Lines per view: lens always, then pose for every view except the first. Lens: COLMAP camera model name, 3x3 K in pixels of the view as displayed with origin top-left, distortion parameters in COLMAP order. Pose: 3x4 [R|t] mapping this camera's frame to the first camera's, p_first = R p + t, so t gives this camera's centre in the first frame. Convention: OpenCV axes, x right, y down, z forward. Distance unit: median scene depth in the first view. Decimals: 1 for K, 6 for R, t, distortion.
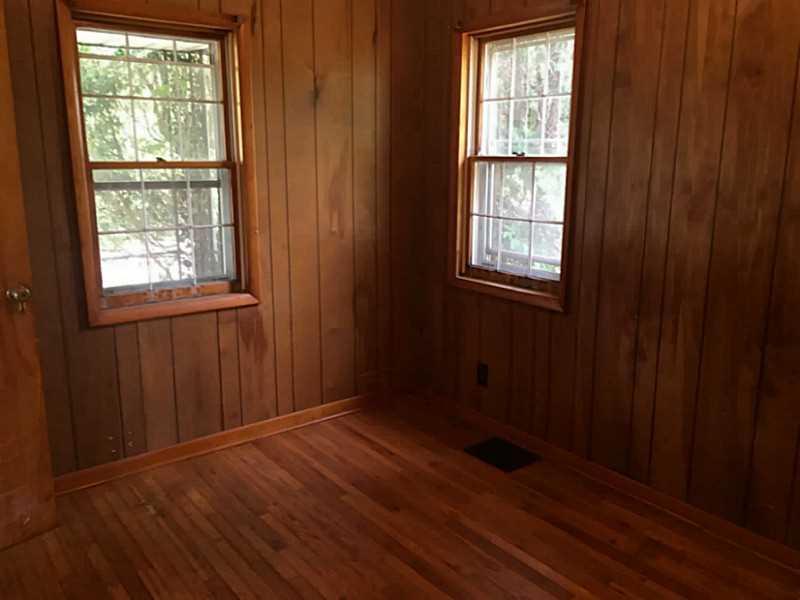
lens RADIAL K [[684.5, 0, 399.8], [0, 684.5, 295.6], [0, 0, 1]] dist [0.080441, -0.100902]
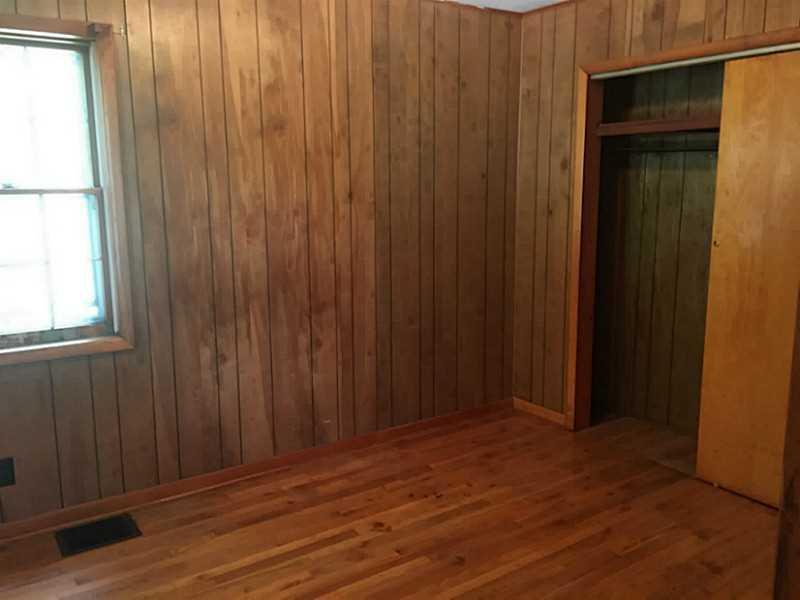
lens RADIAL K [[684.5, 0, 399.8], [0, 684.5, 295.6], [0, 0, 1]] dist [0.080441, -0.100902]
pose [[0.061931, -0.169933, 0.983508, -0.787346], [0.215136, 0.964508, 0.153103, -0.133598], [-0.974618, 0.202106, 0.096292, 0.613229]]
